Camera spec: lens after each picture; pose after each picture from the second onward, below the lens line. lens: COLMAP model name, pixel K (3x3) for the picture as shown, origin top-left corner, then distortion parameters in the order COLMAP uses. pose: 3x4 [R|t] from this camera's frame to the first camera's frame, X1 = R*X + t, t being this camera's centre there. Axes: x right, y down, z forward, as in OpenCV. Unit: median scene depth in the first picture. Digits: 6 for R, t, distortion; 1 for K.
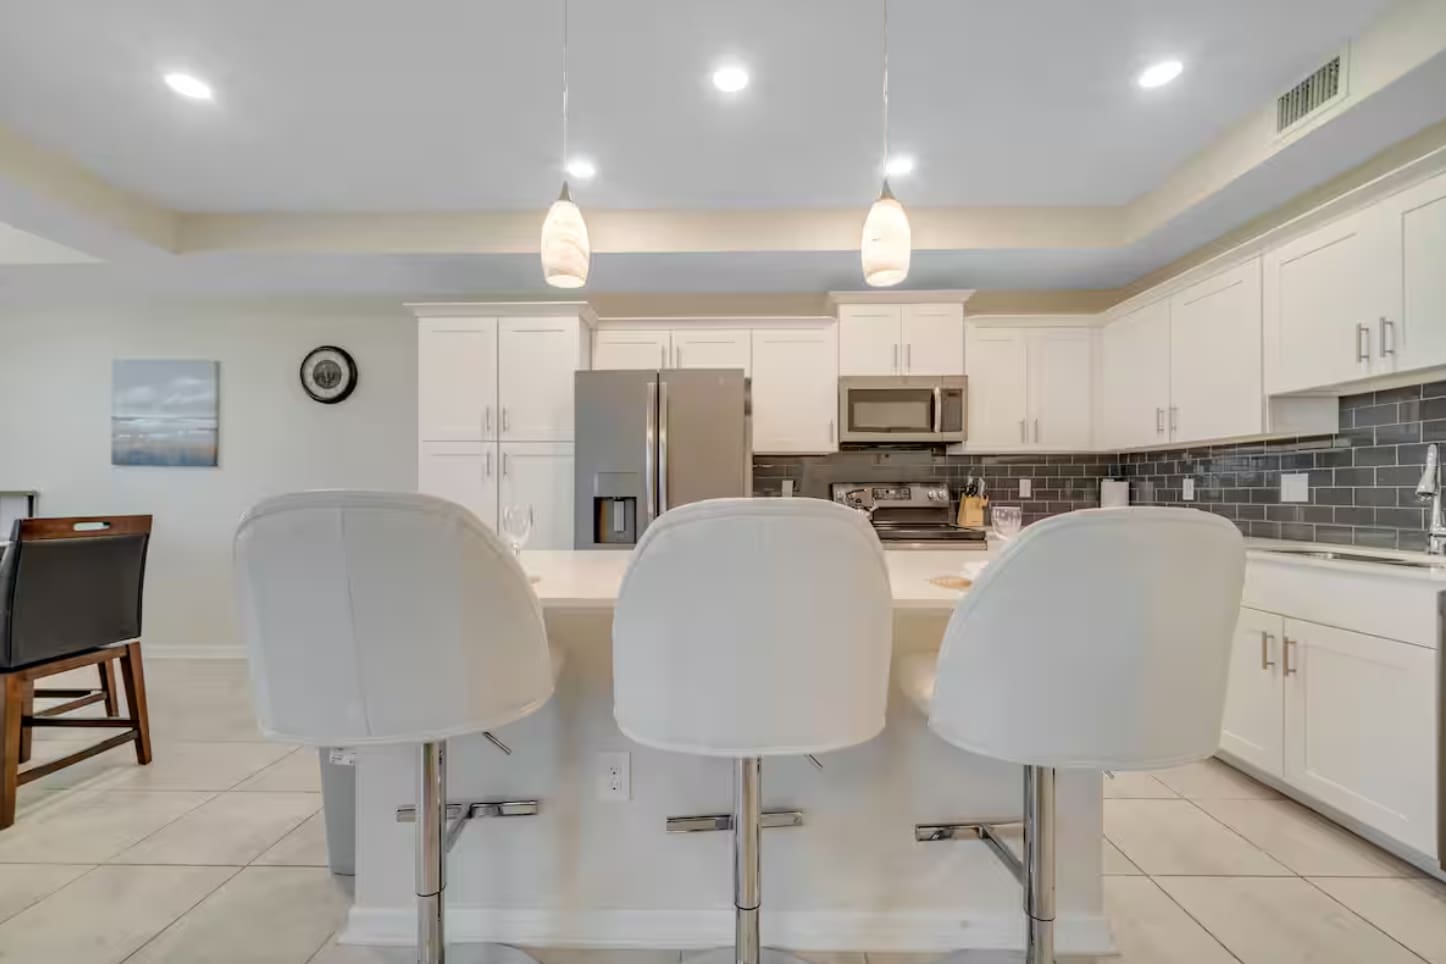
lens RADIAL K [[596.2, 0, 720.7], [0, 596.2, 492.4], [0, 0, 1]] dist [0.000107, -0.001948]
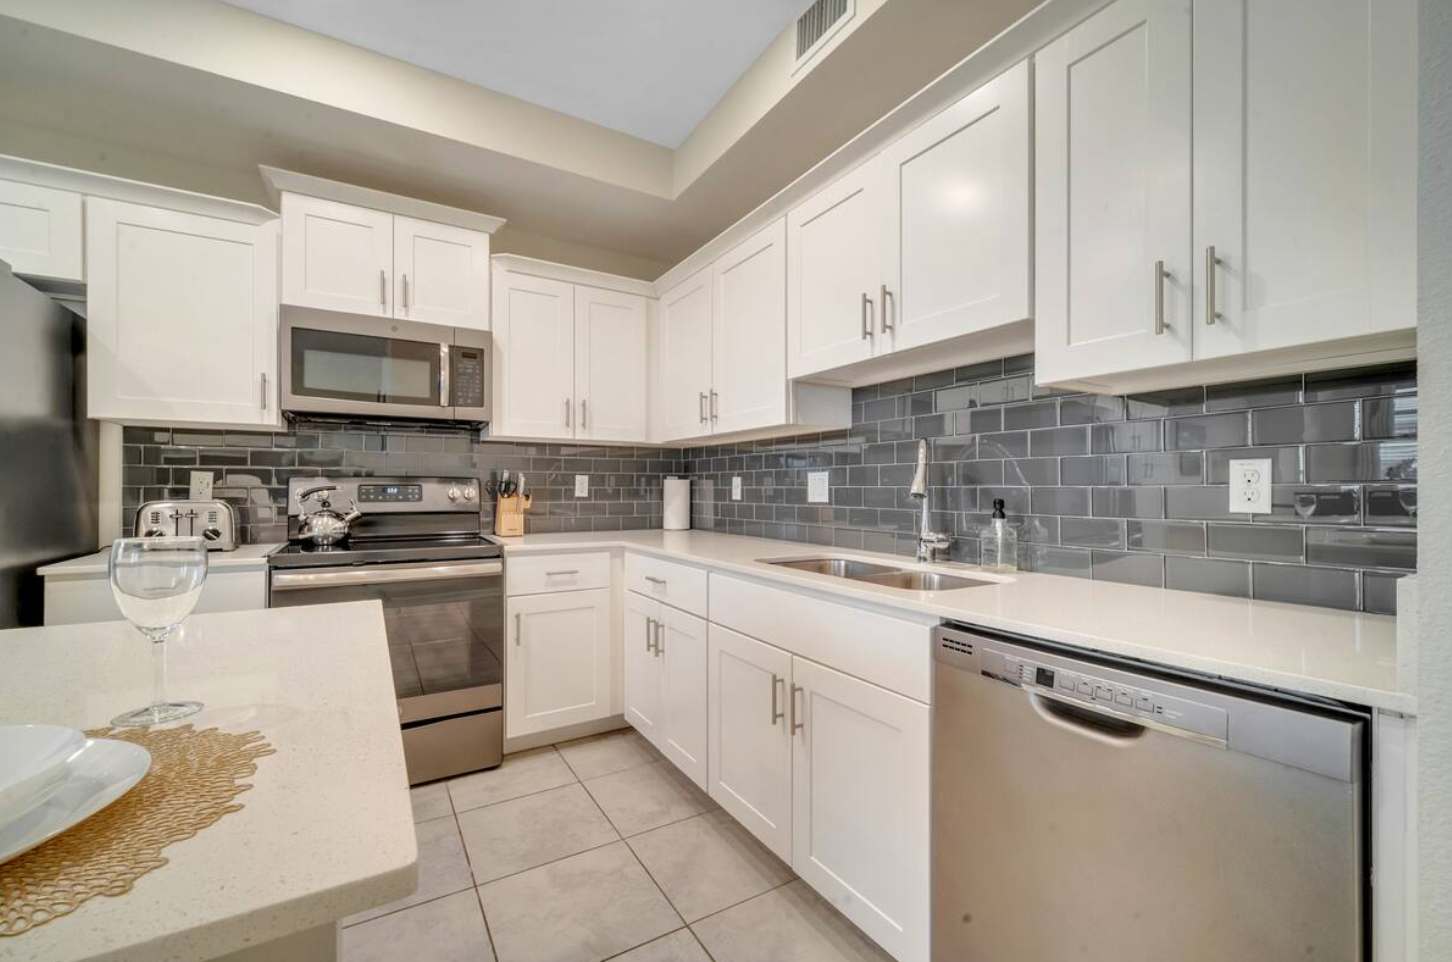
lens RADIAL K [[598.7, 0, 722.9], [0, 598.7, 488.7], [0, 0, 1]] dist [0.000107, -0.001948]
pose [[0.844549, 0.002532, 0.535473, 0.263155], [-0.001935, 0.999997, -0.001675, -0.002763], [-0.535475, 0.000379, 0.844551, 0.227654]]
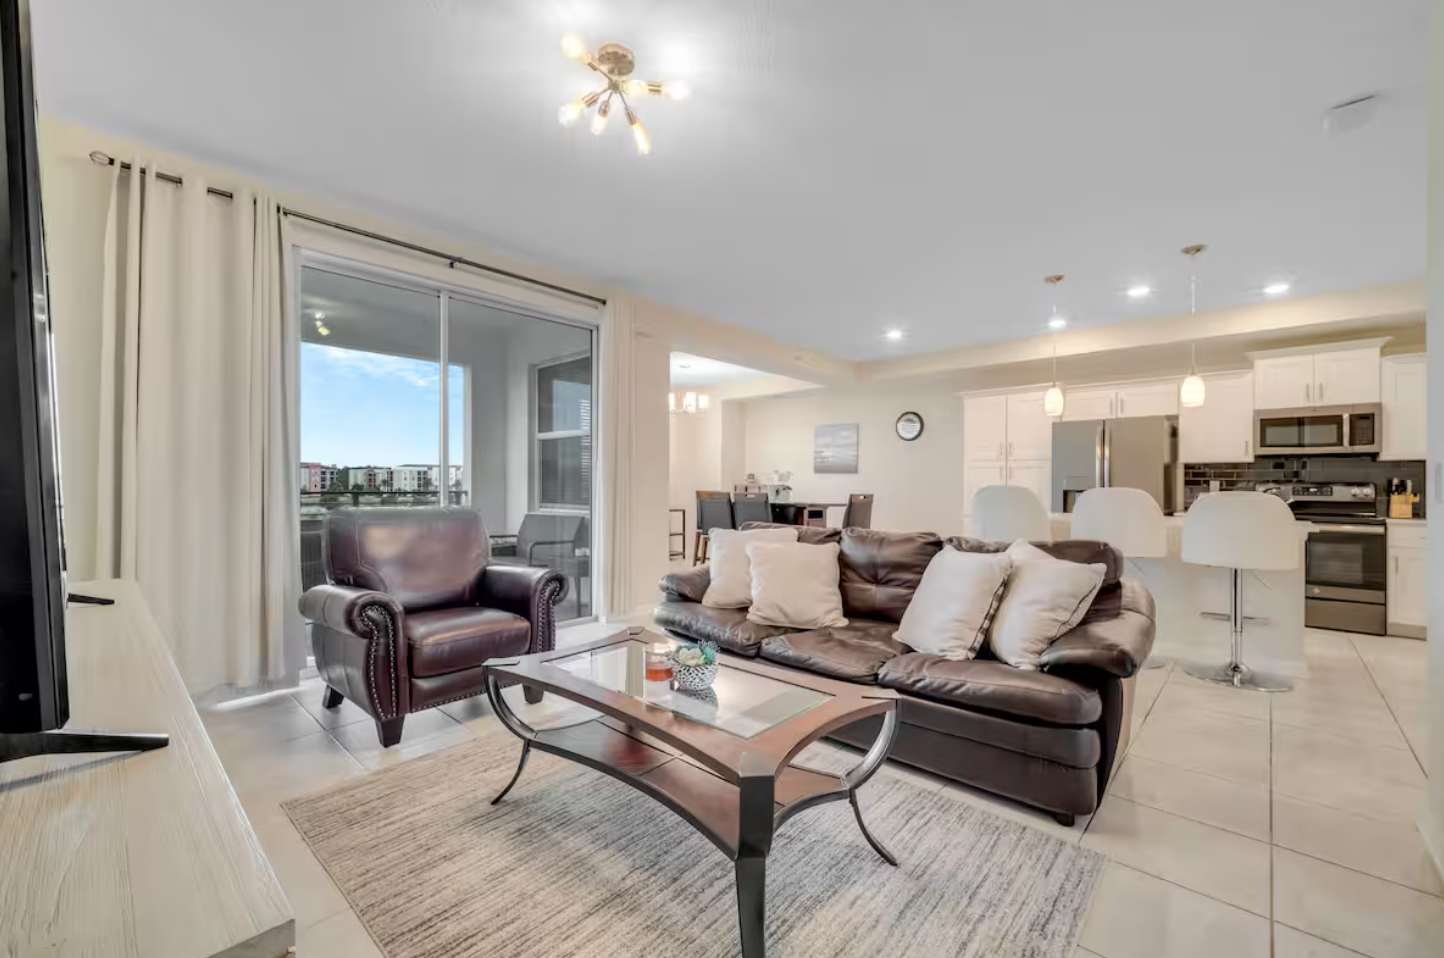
lens RADIAL K [[595.4, 0, 718.8], [0, 595.4, 479.8], [0, 0, 1]] dist [0.000107, -0.001948]
pose [[0.751393, 0.002011, -0.659852, 0.180920], [-0.010462, 0.999906, -0.008866, 0.002632], [0.659772, 0.013565, 0.751343, -0.976854]]
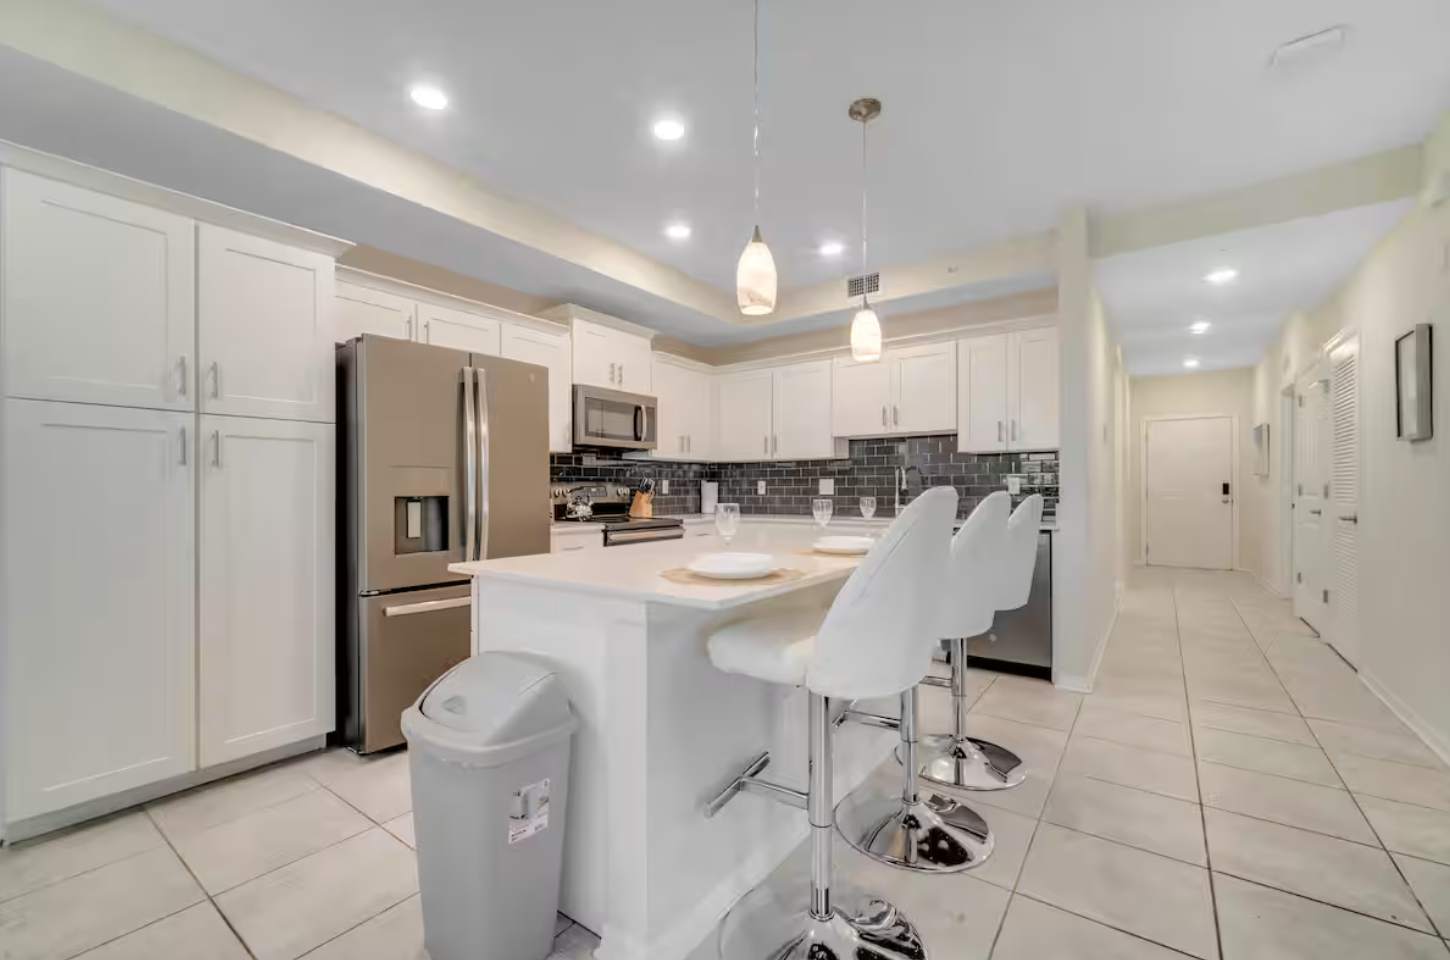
lens RADIAL K [[592.8, 0, 722.6], [0, 592.8, 485.5], [0, 0, 1]] dist [-0.001788, -0.001008]
pose [[0.577438, 0.003481, 0.816427, -0.541200], [0.003495, 0.999971, -0.006735, -0.000702], [-0.816427, 0.006743, 0.577409, 0.160763]]
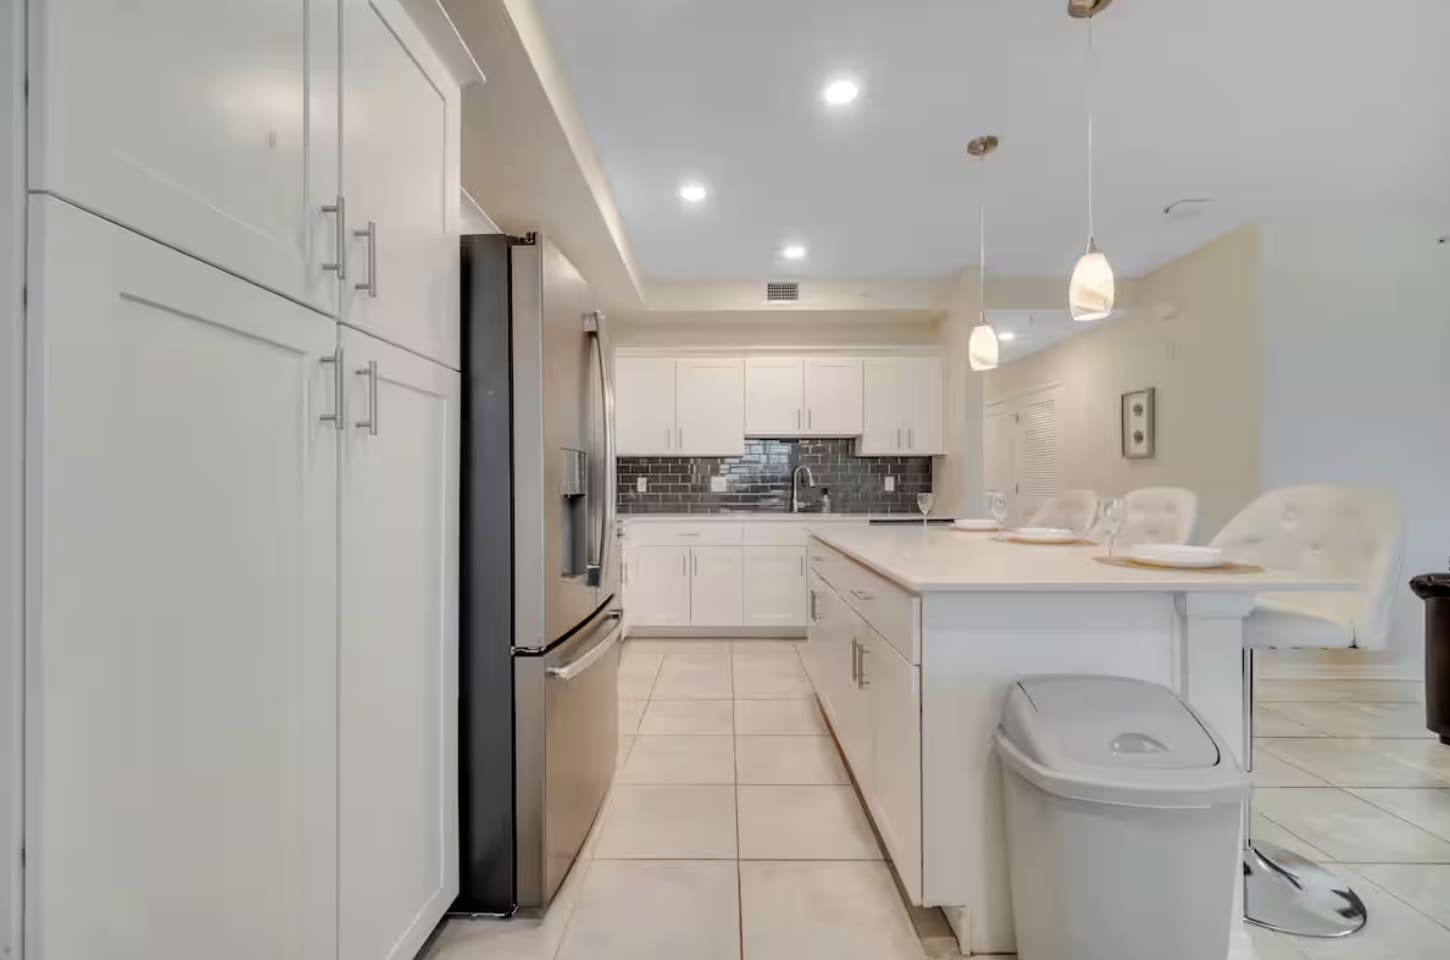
lens RADIAL K [[592.8, 0, 717.4], [0, 592.8, 487.0], [0, 0, 1]] dist [-0.001788, -0.001008]
pose [[-0.010273, 0.000122, 0.999947, -0.652701], [0.002138, 0.999998, -0.000100, 0.000907], [-0.999945, 0.002137, -0.010274, 0.784861]]
